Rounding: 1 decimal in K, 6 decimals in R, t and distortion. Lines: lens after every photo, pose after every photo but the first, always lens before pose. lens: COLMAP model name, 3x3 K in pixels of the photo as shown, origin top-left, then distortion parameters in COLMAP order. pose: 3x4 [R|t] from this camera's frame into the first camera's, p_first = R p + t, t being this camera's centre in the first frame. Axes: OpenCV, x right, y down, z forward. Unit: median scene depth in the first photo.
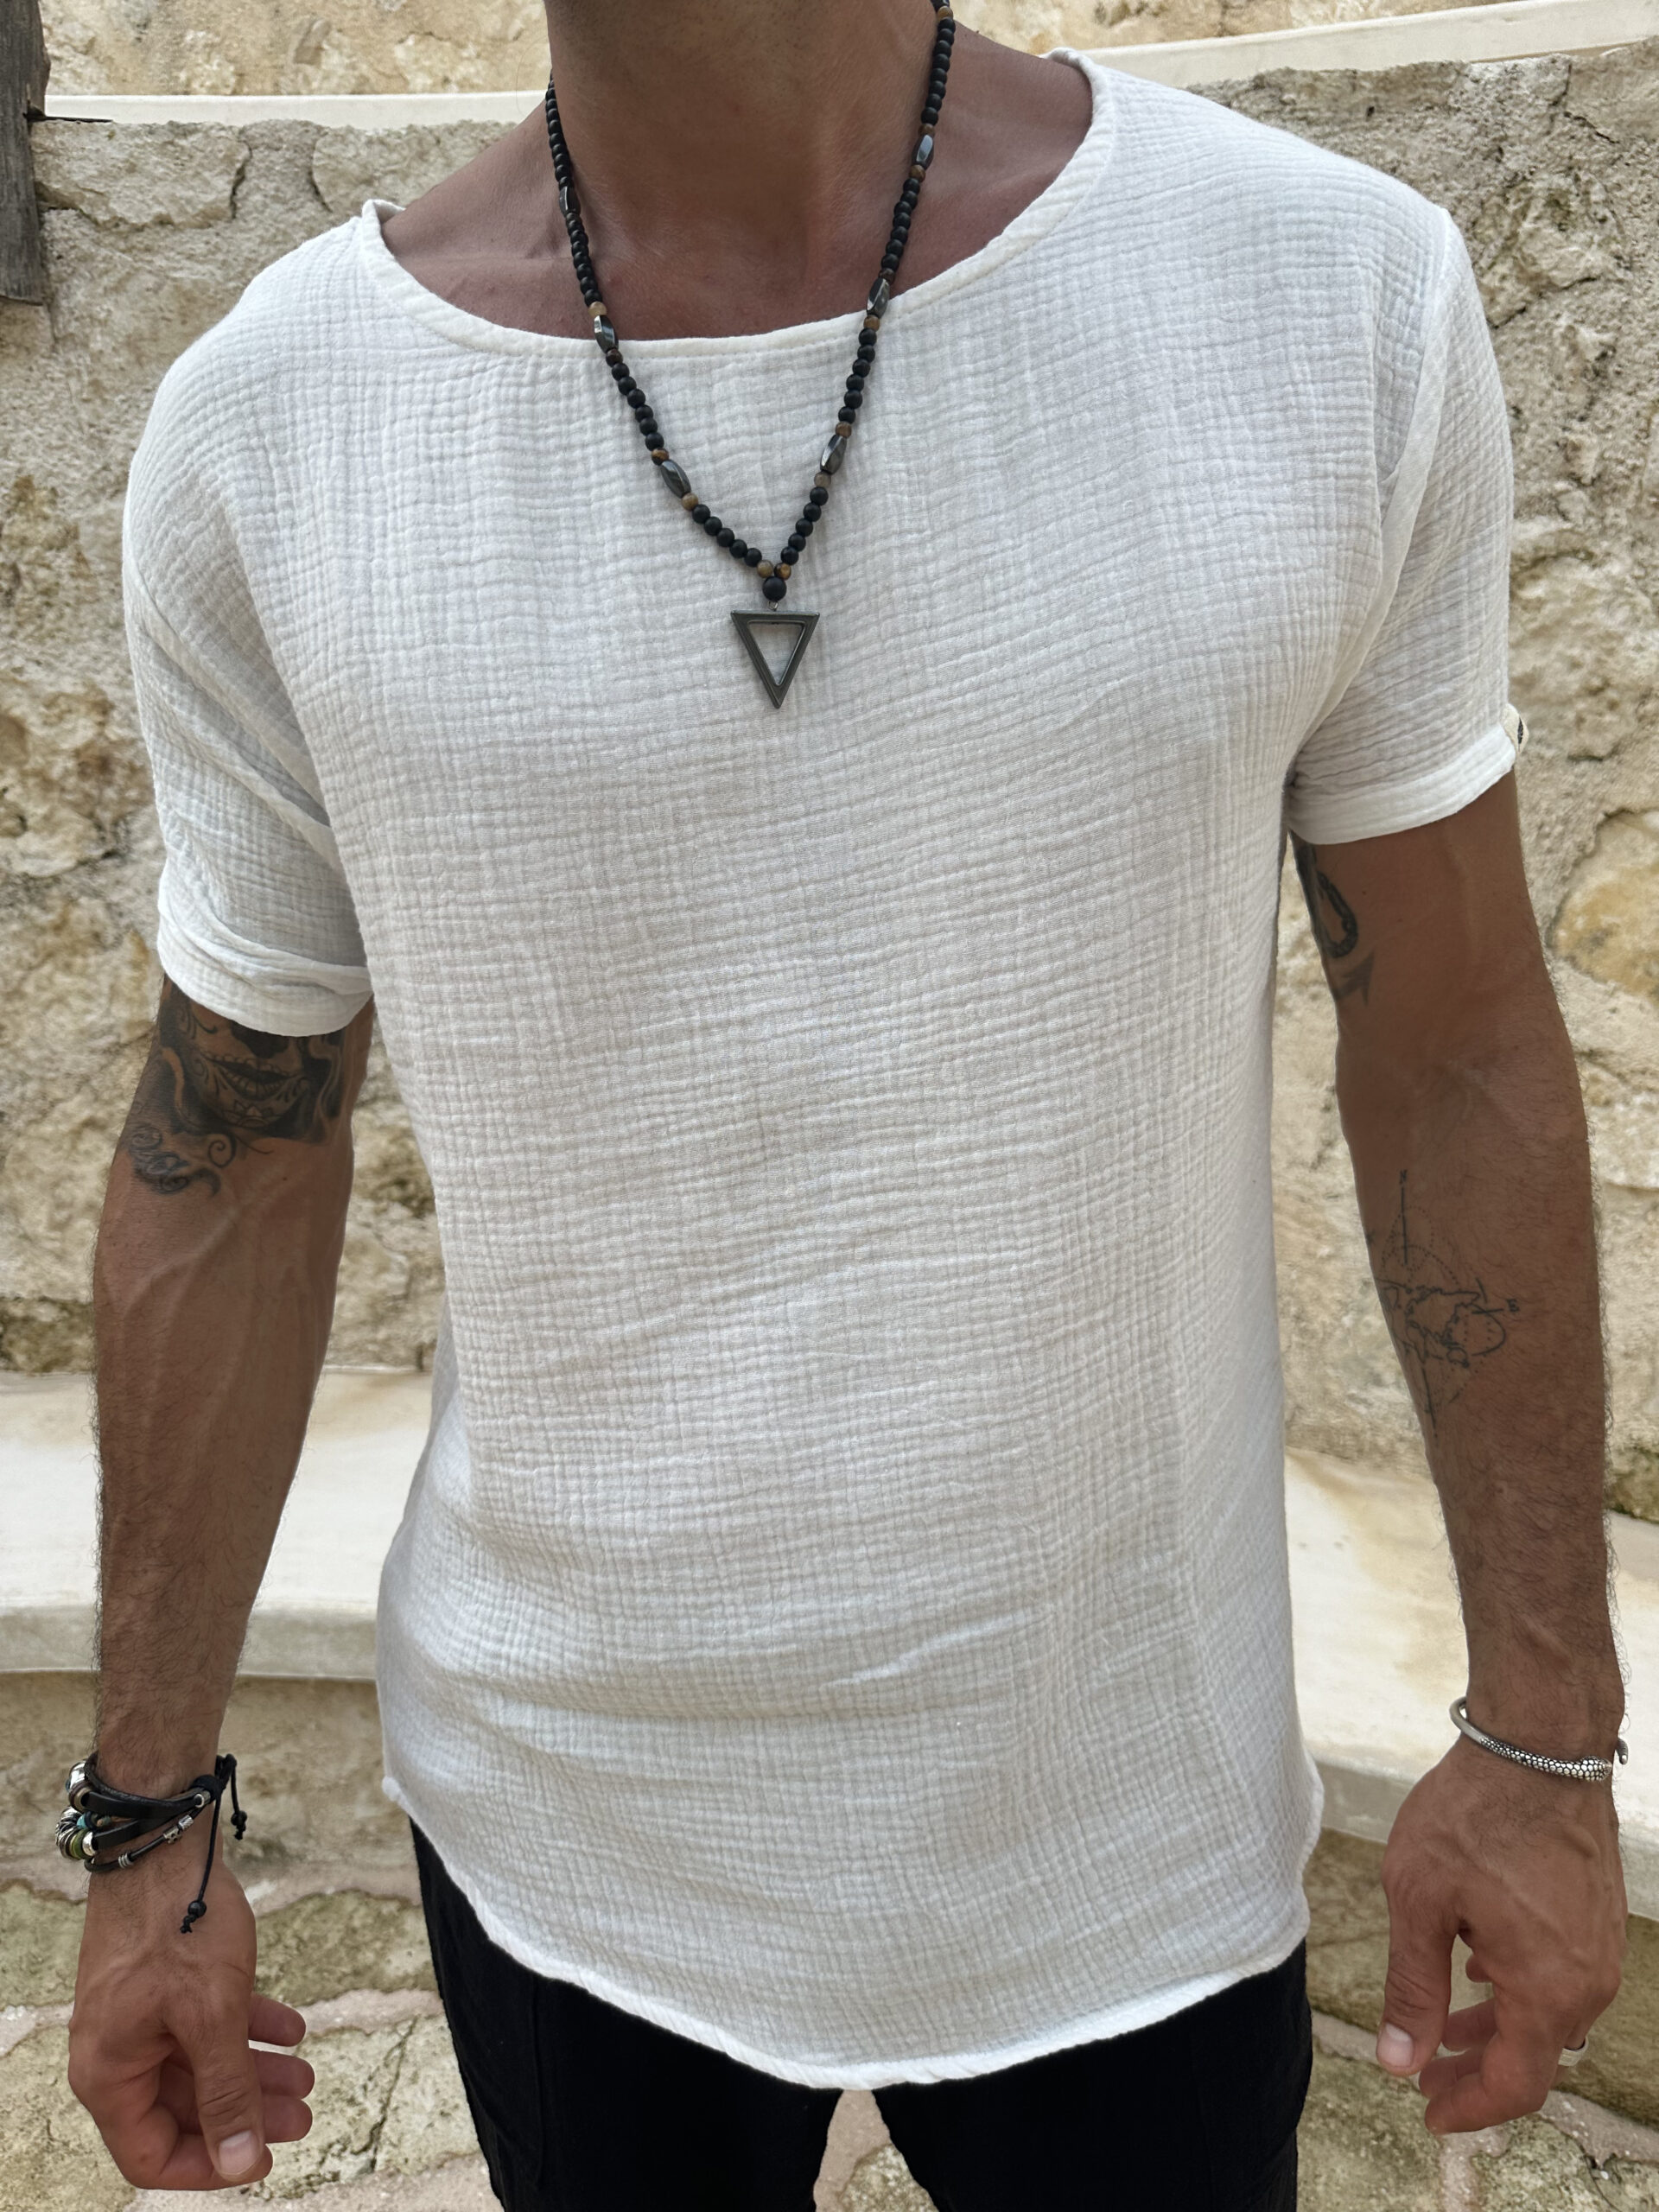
lens RADIAL K [[1597.9, 0, 817.2], [0, 1597.9, 1112.2], [0, 0, 1]] dist [-0.018709, 0.003256]
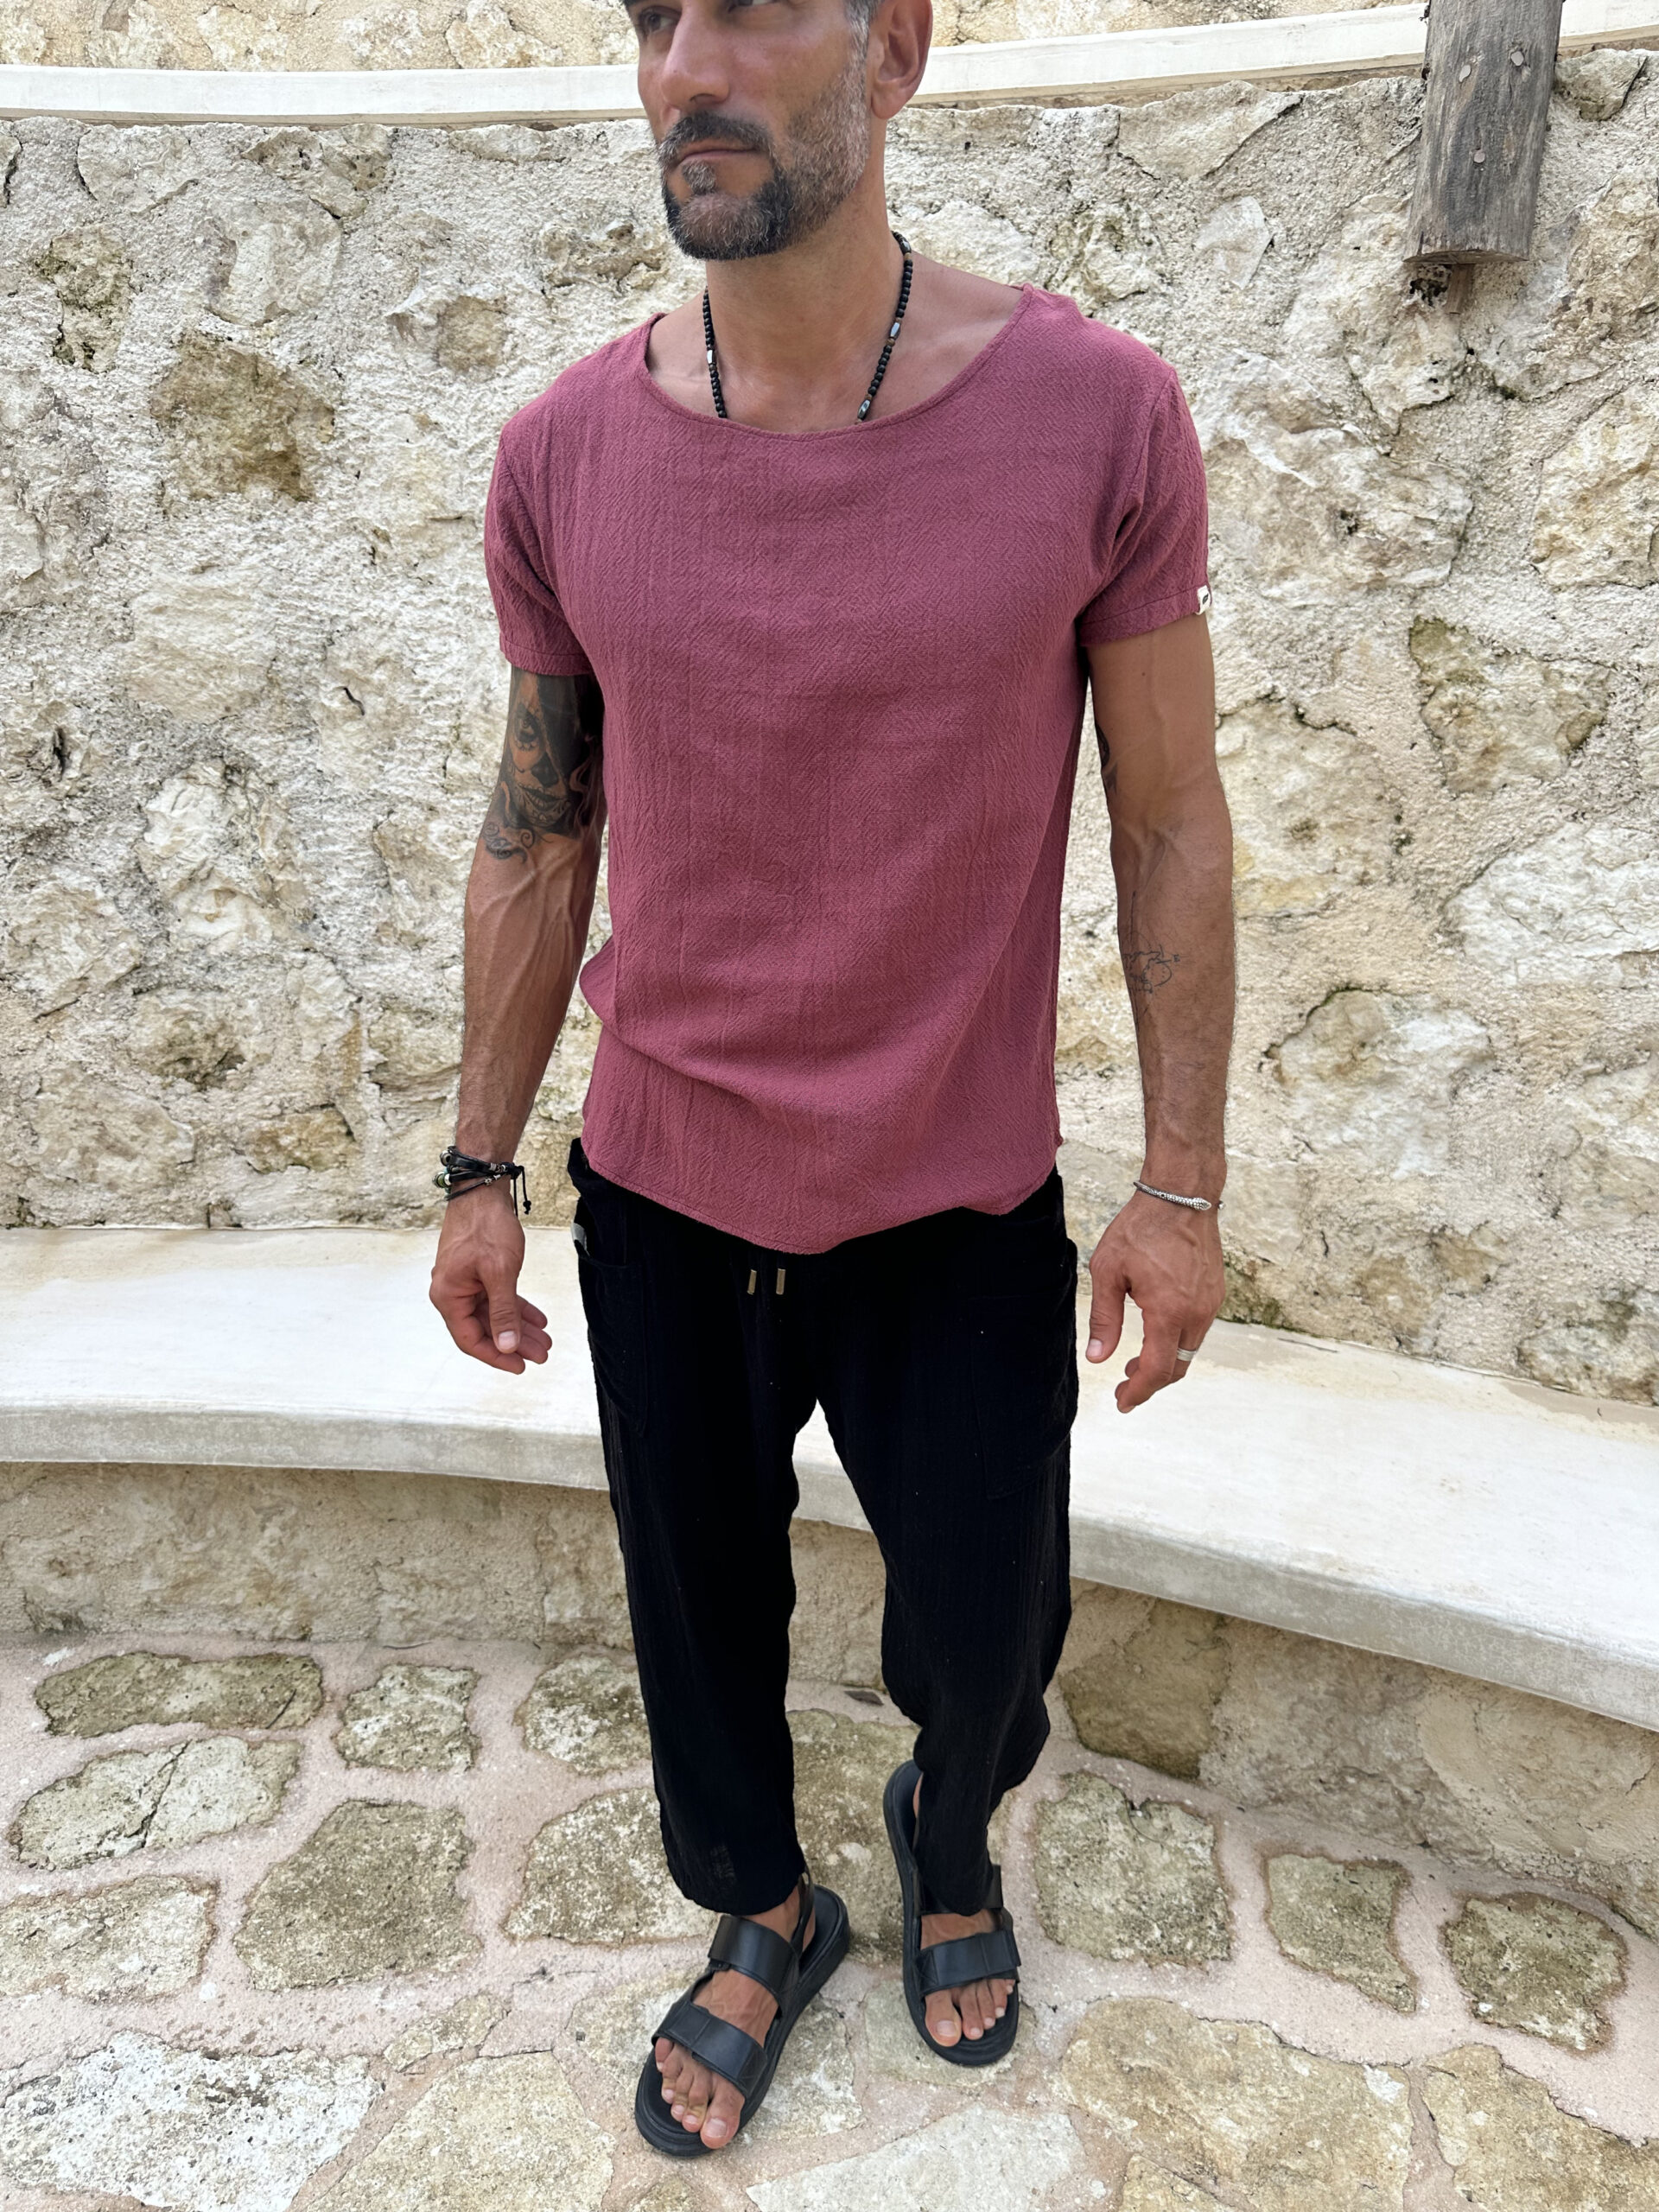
lens RADIAL K [[1581.4, 0, 816.4], [0, 1581.4, 1105.1], [0, 0, 1]] dist [-0.000754, -0.008881]
pose [[0.997796, -0.008176, 0.065845, 0.139340], [0.006426, 0.999622, 0.026738, 0.061095], [-0.066039, -0.026256, 0.997472, -0.196832]]
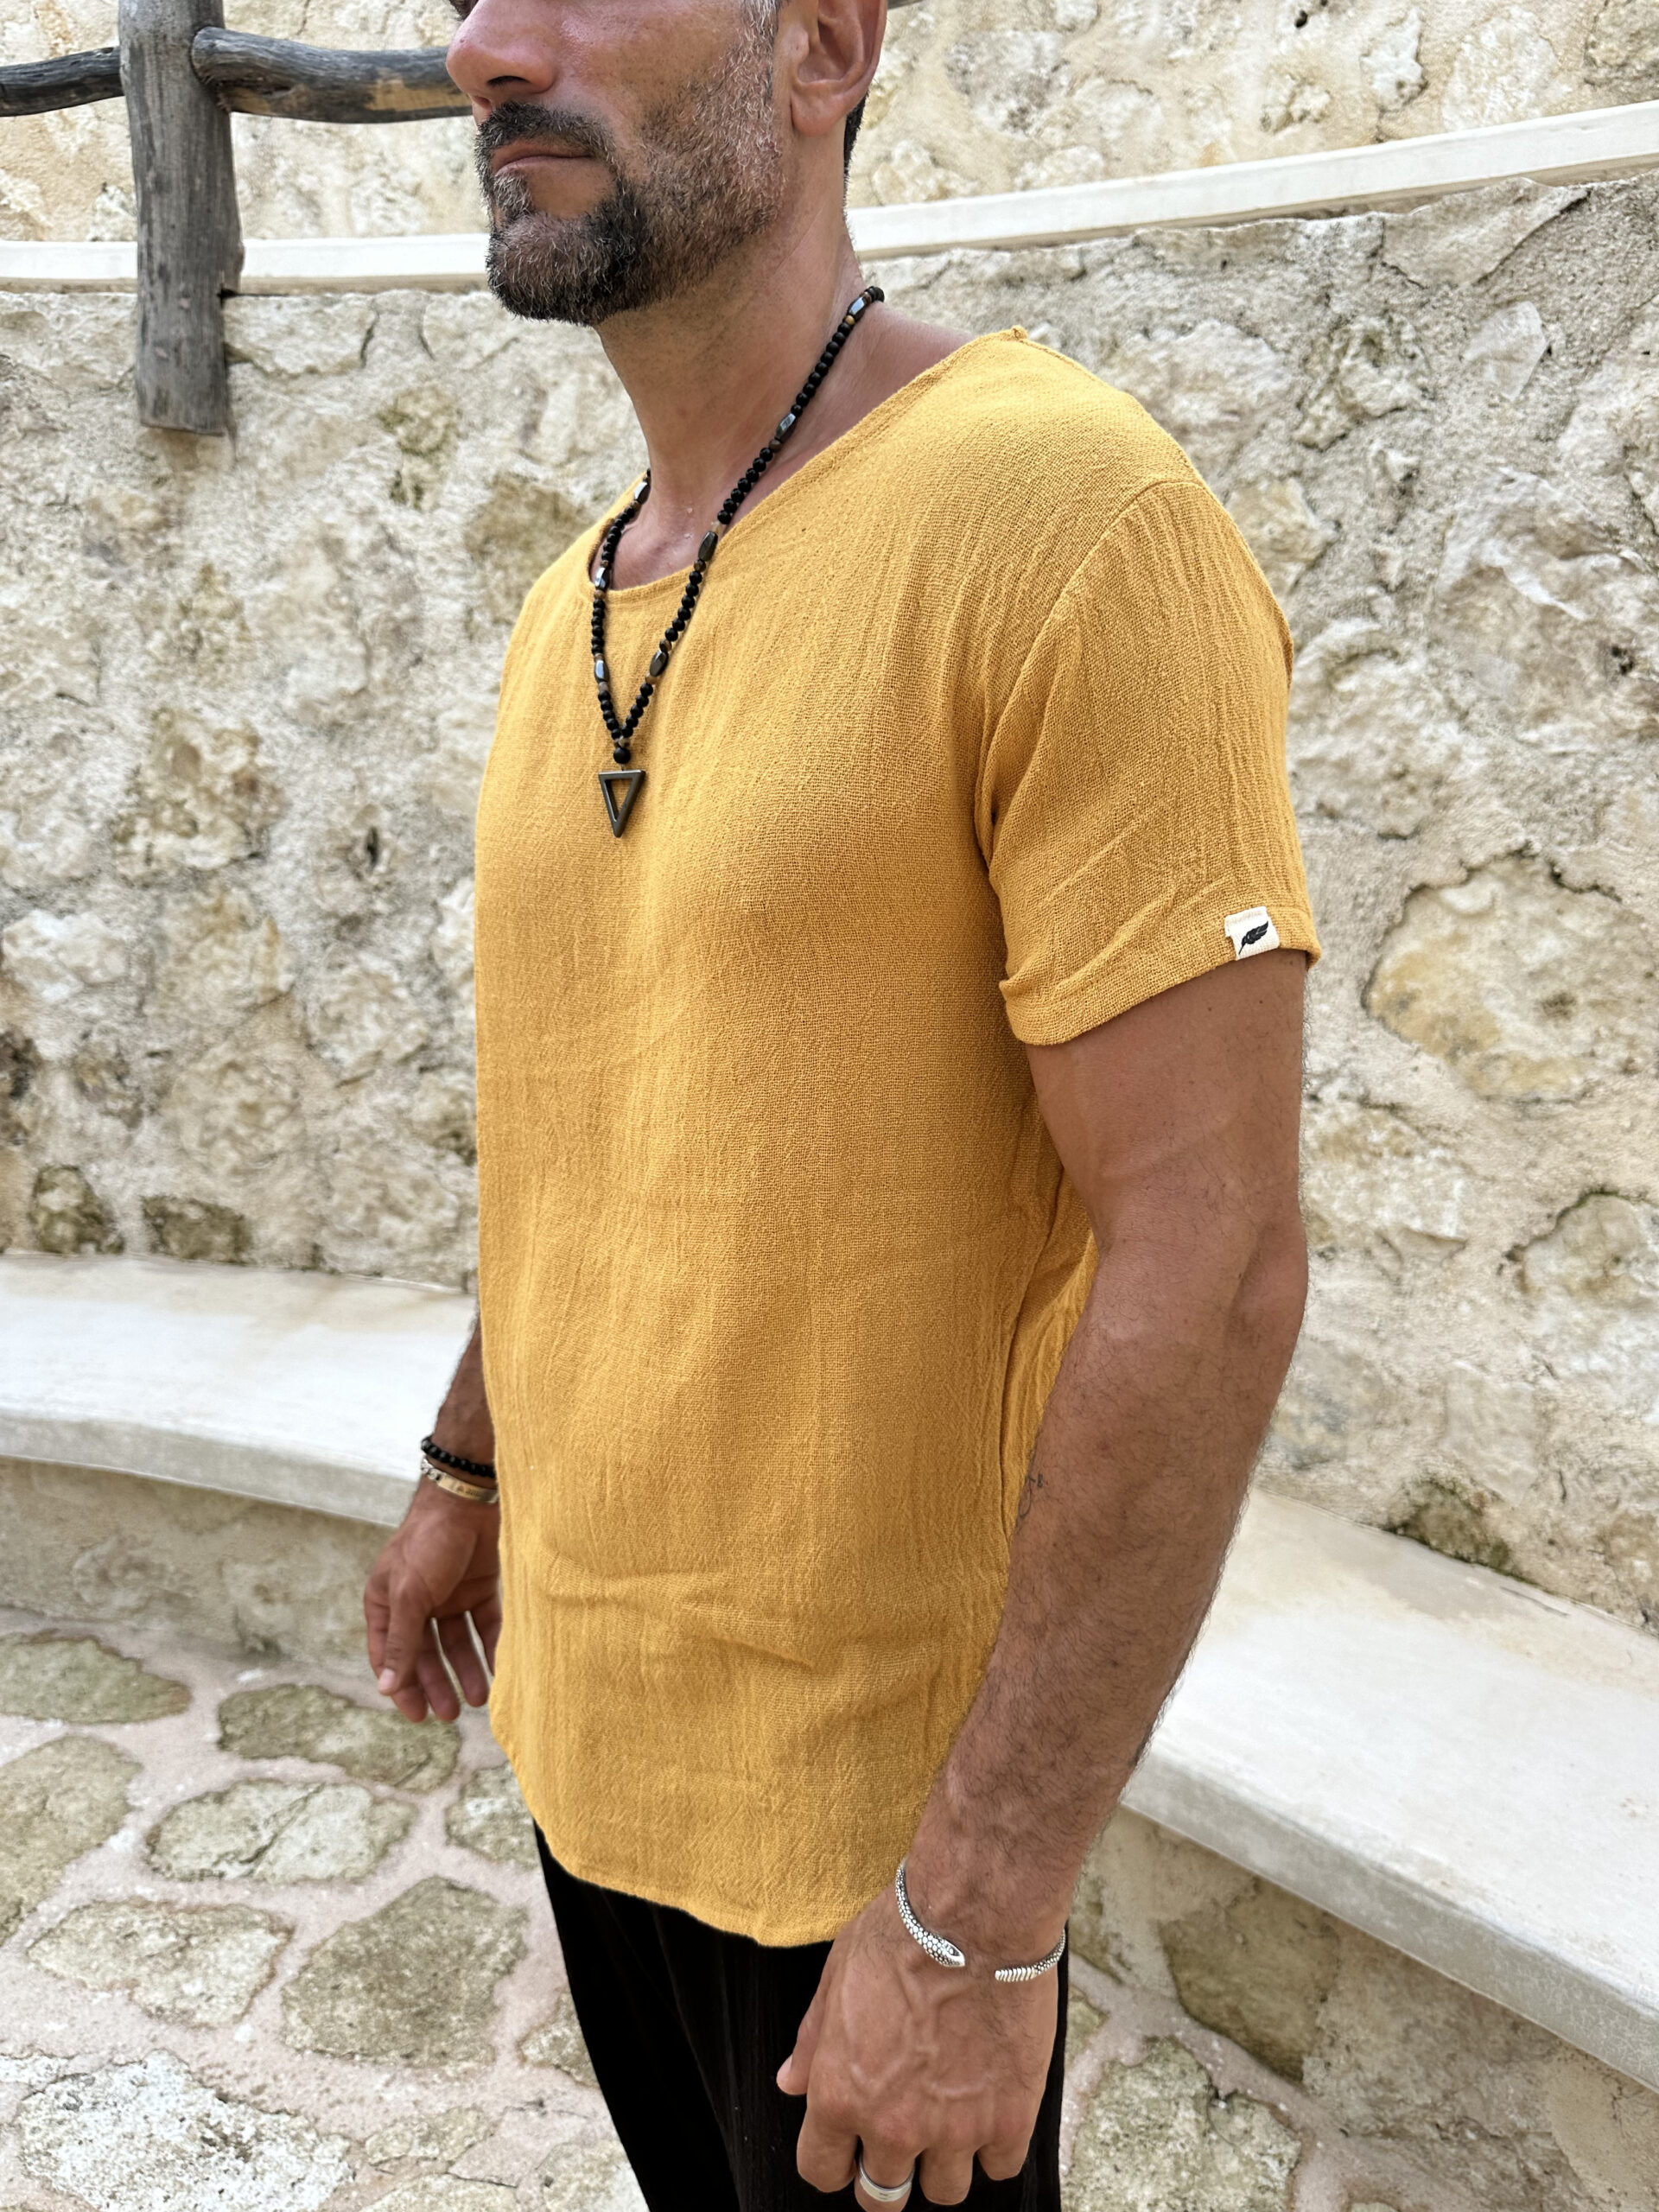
lens RADIAL K [[1594.5, 0, 829.5], [0, 1594.5, 1106.0], [0, 0, 1]] dist [-0.011045, -0.003128]
pose [[0.967781, 0.089078, -0.235510, 0.370702], [-0.095017, 0.995378, -0.013970, 0.014315], [0.233177, 0.035897, 0.971772, -0.146811]]
